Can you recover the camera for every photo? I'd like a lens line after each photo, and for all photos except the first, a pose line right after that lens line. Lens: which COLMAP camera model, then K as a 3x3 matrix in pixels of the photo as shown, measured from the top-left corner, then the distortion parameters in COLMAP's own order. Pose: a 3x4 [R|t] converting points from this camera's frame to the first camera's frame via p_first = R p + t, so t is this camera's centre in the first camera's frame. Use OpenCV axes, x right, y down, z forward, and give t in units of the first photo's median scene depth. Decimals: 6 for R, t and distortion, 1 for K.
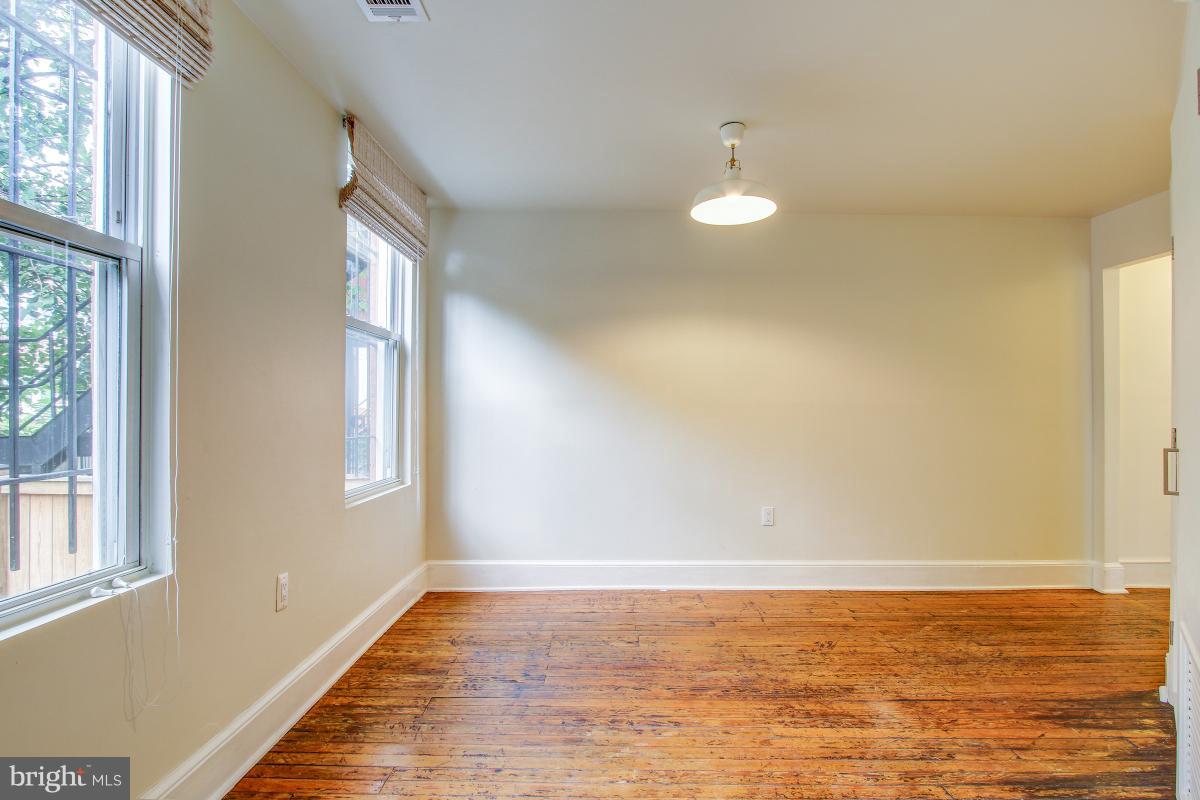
lens RADIAL K [[568.8, 0, 601.6], [0, 568.8, 404.3], [0, 0, 1]] dist [-0.018276, 0.001295]
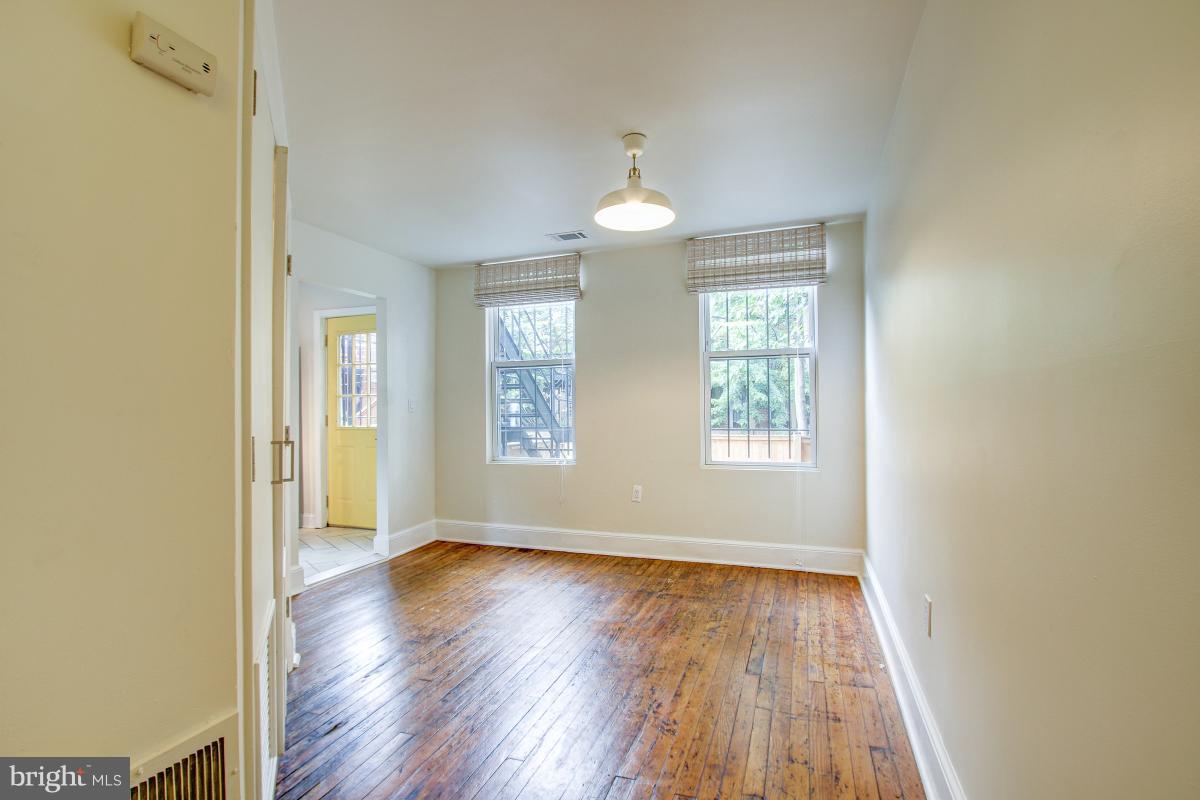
lens RADIAL K [[568.8, 0, 603.7], [0, 568.8, 408.7], [0, 0, 1]] dist [-0.018276, 0.001295]
pose [[-0.334532, -0.006529, -0.942362, 1.105683], [0.016056, 0.999791, -0.012627, 0.024043], [0.942248, -0.019354, -0.334357, 1.167882]]
